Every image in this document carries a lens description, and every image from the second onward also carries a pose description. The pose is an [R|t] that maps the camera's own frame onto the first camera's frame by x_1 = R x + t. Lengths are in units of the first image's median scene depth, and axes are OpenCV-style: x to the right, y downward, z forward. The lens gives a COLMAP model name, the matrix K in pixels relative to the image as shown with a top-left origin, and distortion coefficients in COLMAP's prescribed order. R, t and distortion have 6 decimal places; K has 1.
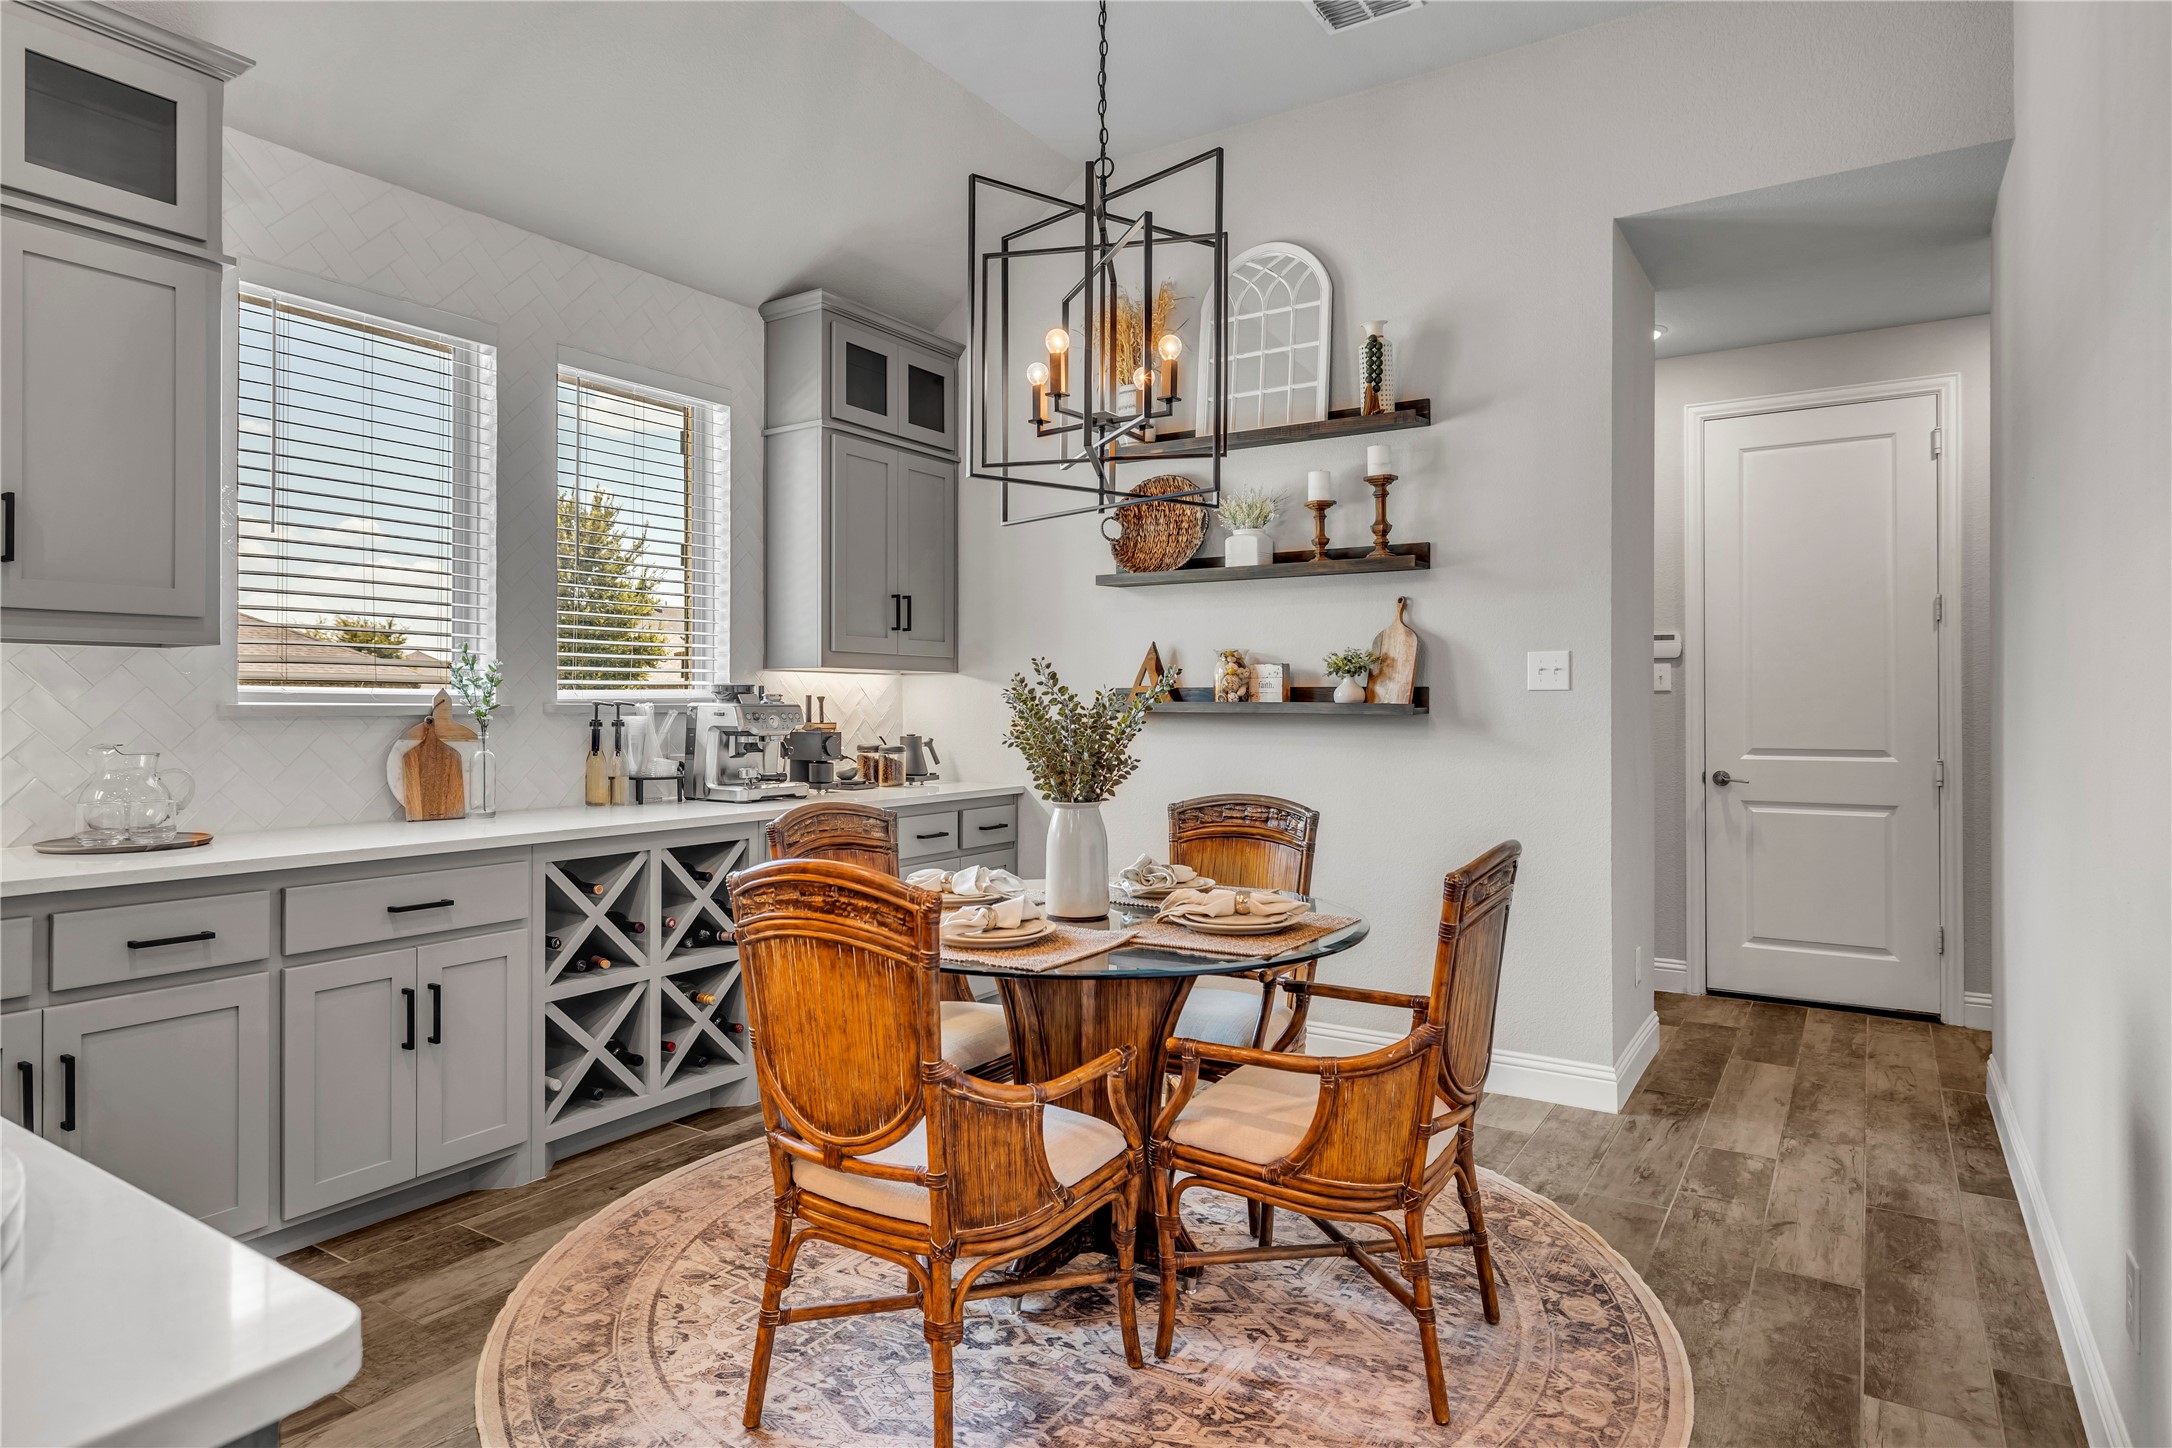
lens RADIAL K [[1219.8, 0, 1065.4], [0, 1219.8, 702.9], [0, 0, 1]] dist [0.000551, 0.000209]
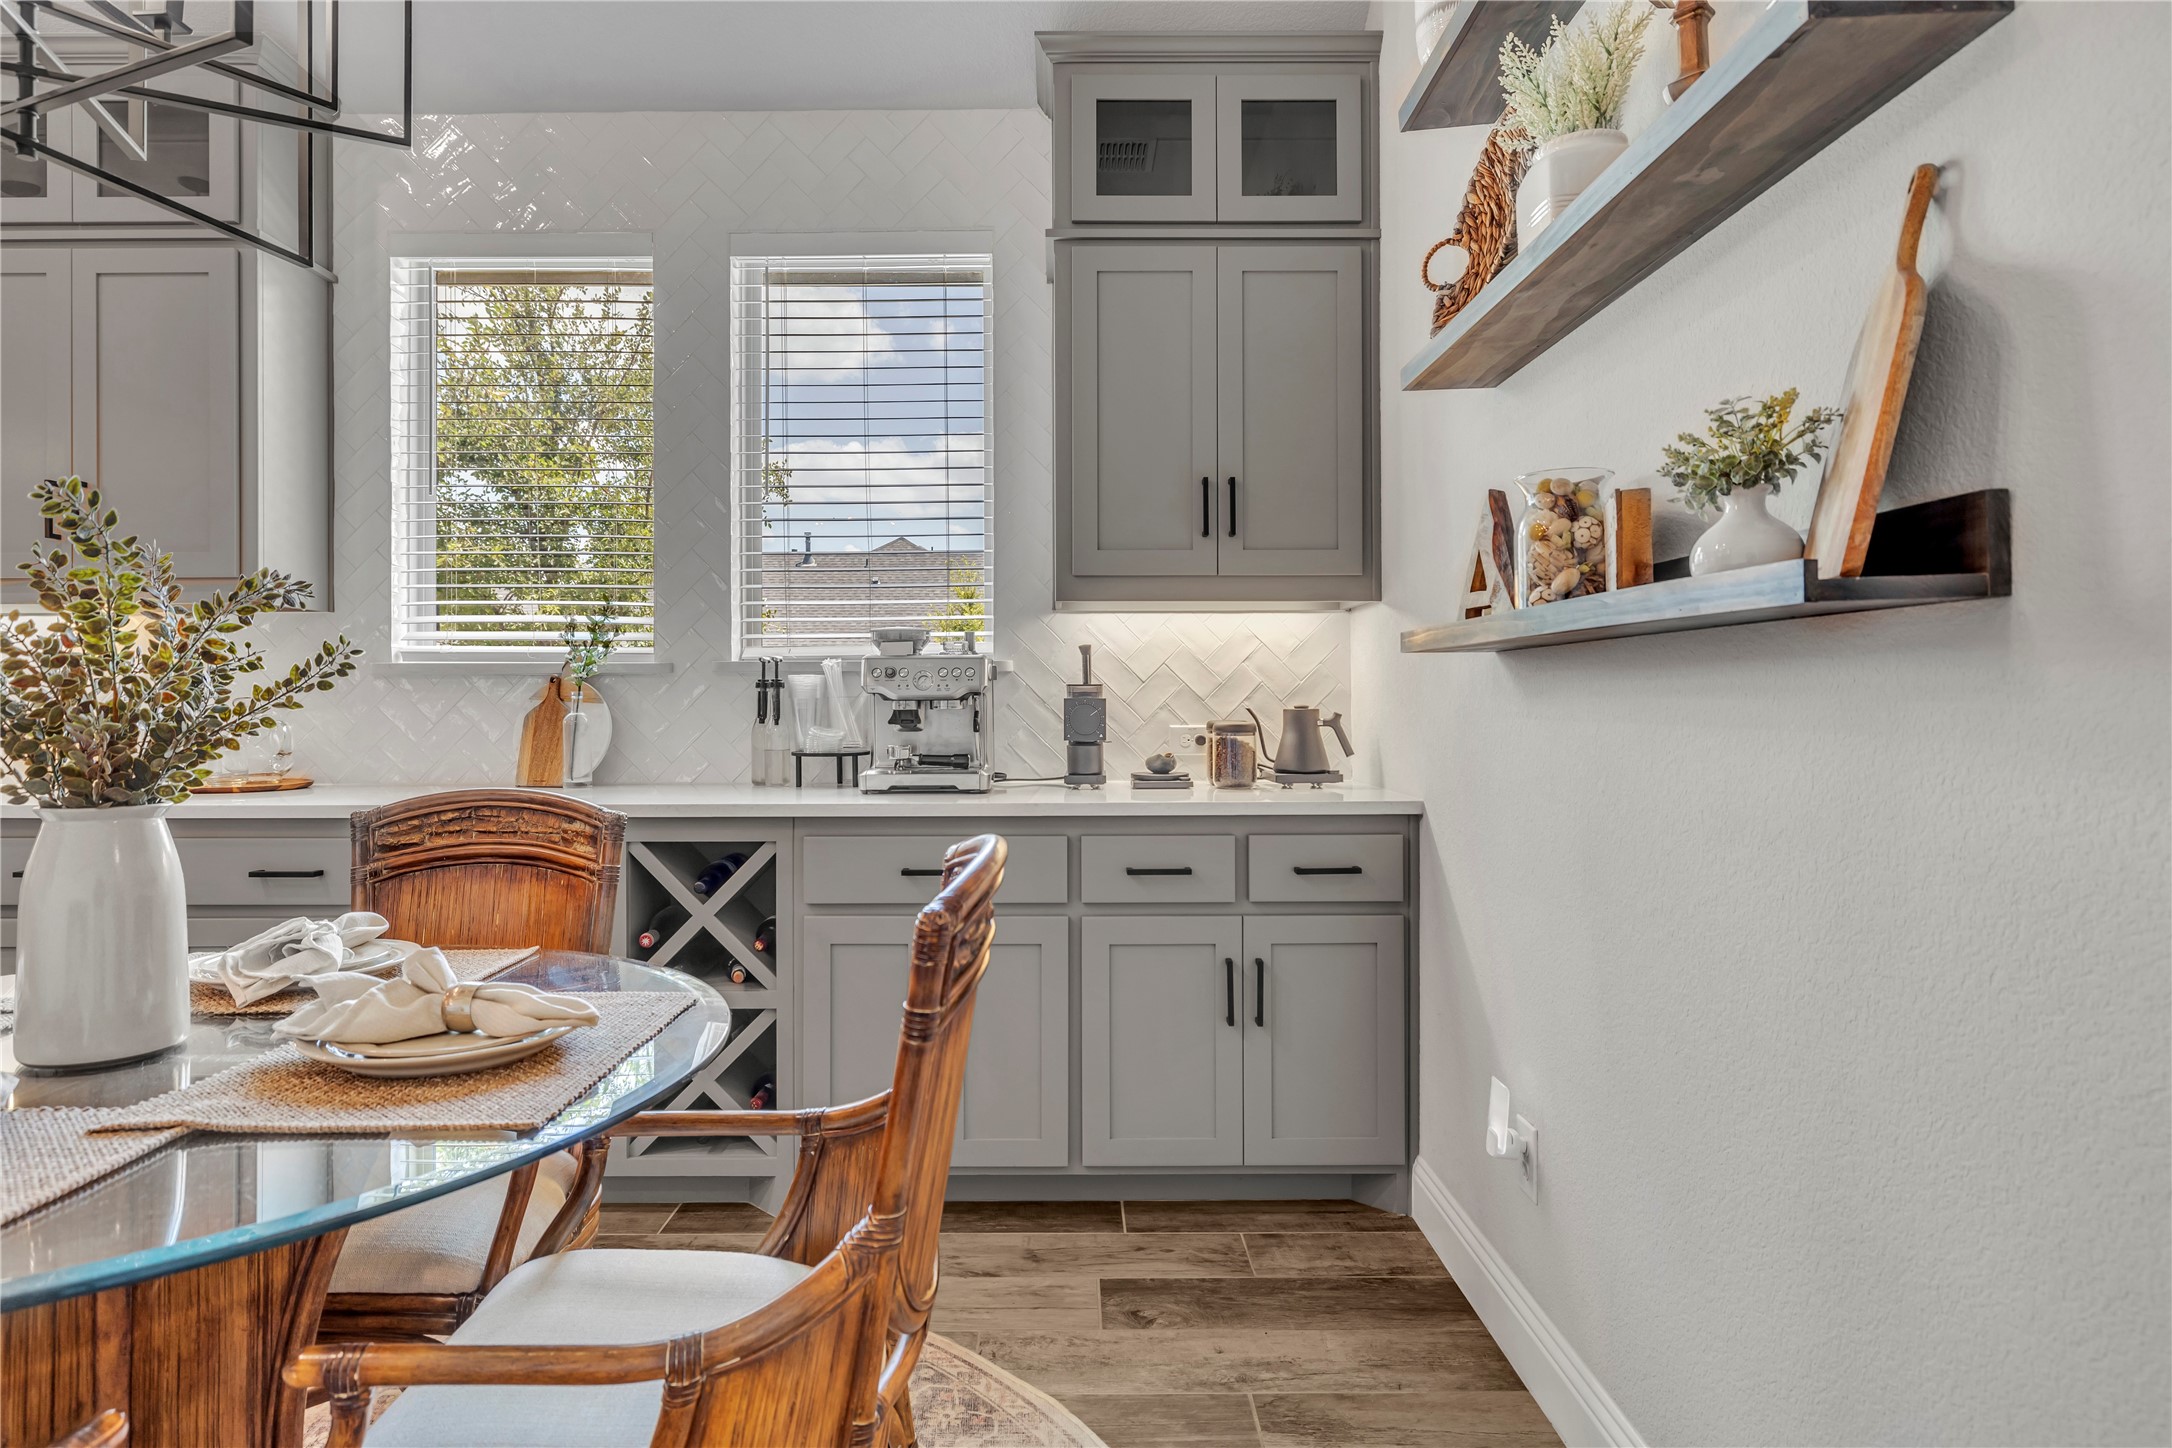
lens RADIAL K [[1219.8, 0, 1065.4], [0, 1219.8, 702.9], [0, 0, 1]] dist [0.000551, 0.000209]
pose [[0.550261, -0.001123, -0.834992, 0.355261], [0.003884, 0.999992, 0.001214, 0.025548], [0.834984, -0.003911, 0.550261, 0.626561]]
